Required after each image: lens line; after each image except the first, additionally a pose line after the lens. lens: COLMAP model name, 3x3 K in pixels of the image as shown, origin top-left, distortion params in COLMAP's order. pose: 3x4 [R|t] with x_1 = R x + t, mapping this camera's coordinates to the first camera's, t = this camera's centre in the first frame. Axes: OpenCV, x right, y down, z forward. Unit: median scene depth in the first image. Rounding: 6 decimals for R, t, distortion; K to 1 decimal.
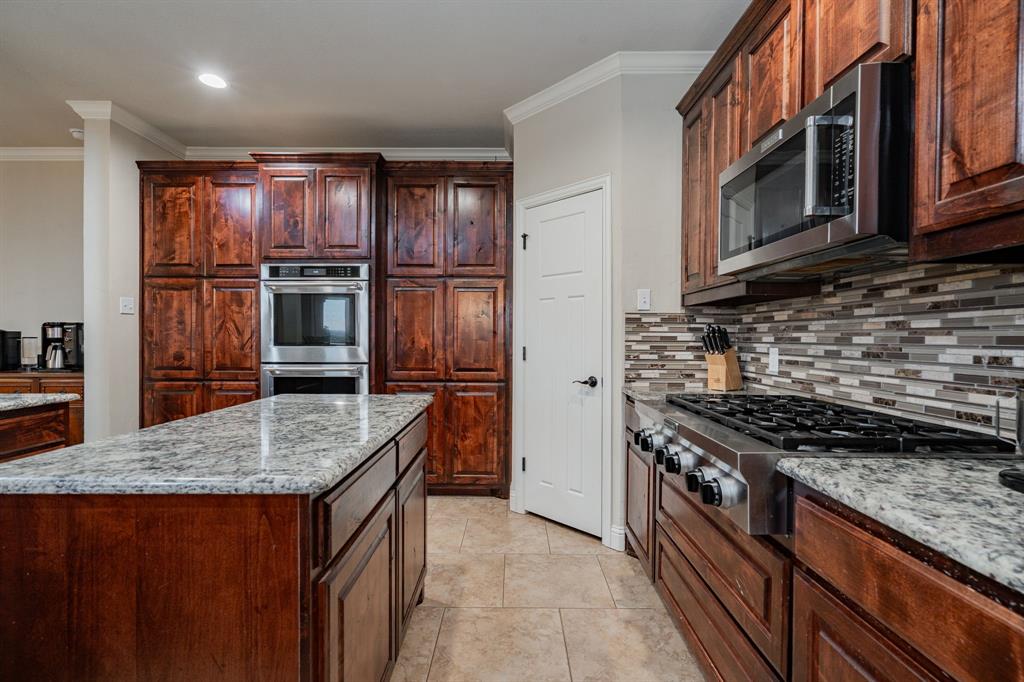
lens RADIAL K [[460.0, 0, 510.5], [0, 460.0, 342.0], [0, 0, 1]] dist [-0.002402, 0.000399]
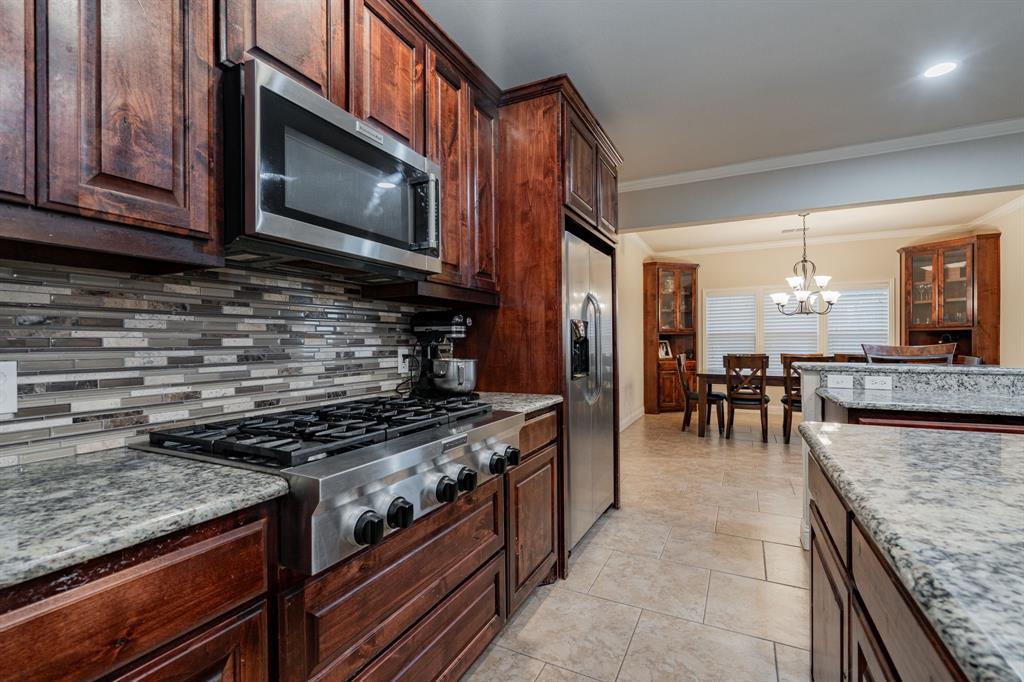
lens RADIAL K [[460.0, 0, 510.5], [0, 460.0, 342.0], [0, 0, 1]] dist [-0.002402, 0.000399]
pose [[-0.894748, -0.001948, 0.446567, -0.104947], [0.003895, 0.999918, 0.012164, -0.013357], [-0.446554, 0.012623, -0.894668, 1.526178]]
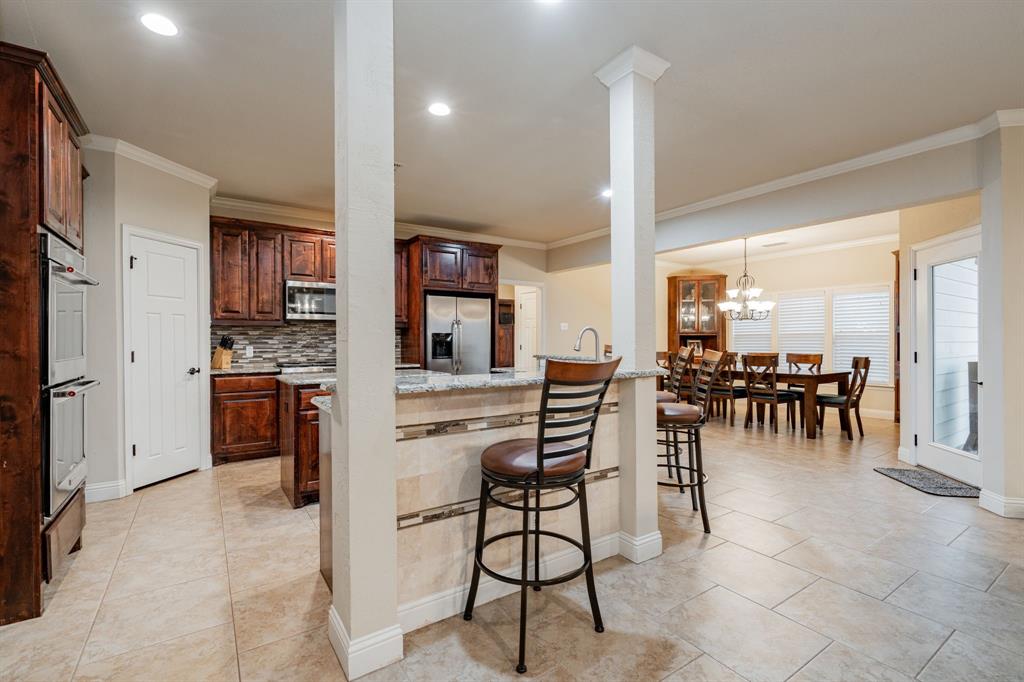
lens RADIAL K [[460.0, 0, 510.5], [0, 460.0, 342.0], [0, 0, 1]] dist [-0.002402, 0.000399]
pose [[-0.561374, -0.010083, 0.827501, -2.745432], [0.006012, 0.999850, 0.016261, -0.050469], [-0.827540, 0.014104, -0.561229, 1.575616]]
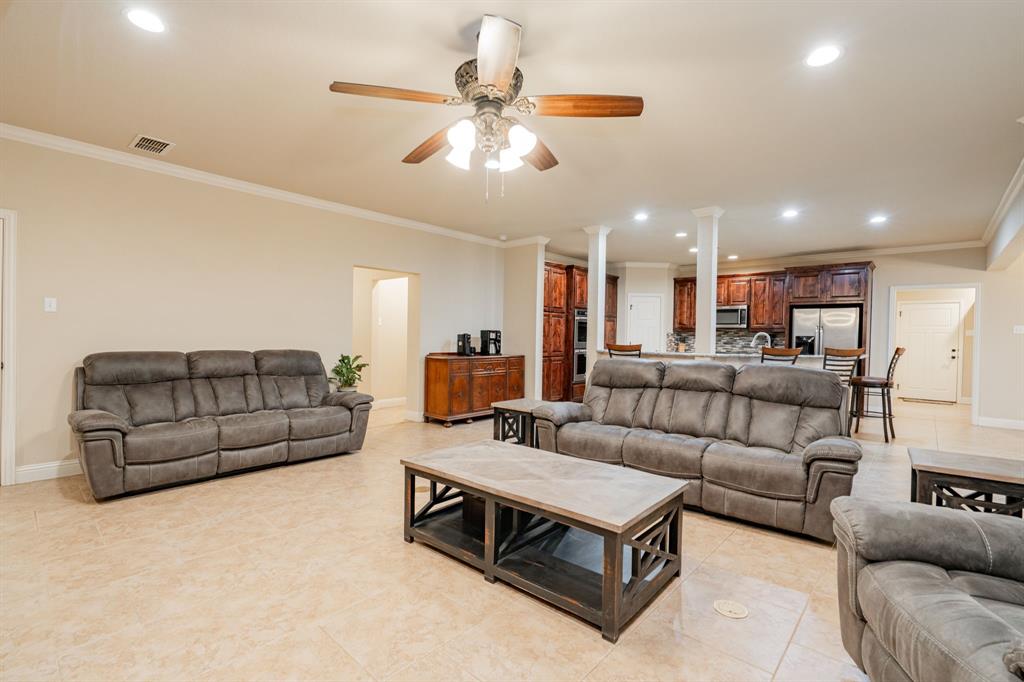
lens RADIAL K [[460.0, 0, 510.5], [0, 460.0, 342.0], [0, 0, 1]] dist [-0.002402, 0.000399]
pose [[0.662051, -0.003796, 0.749449, -5.061997], [-0.007403, 0.999905, 0.011604, -0.034426], [-0.749422, -0.013231, 0.661960, -0.758104]]
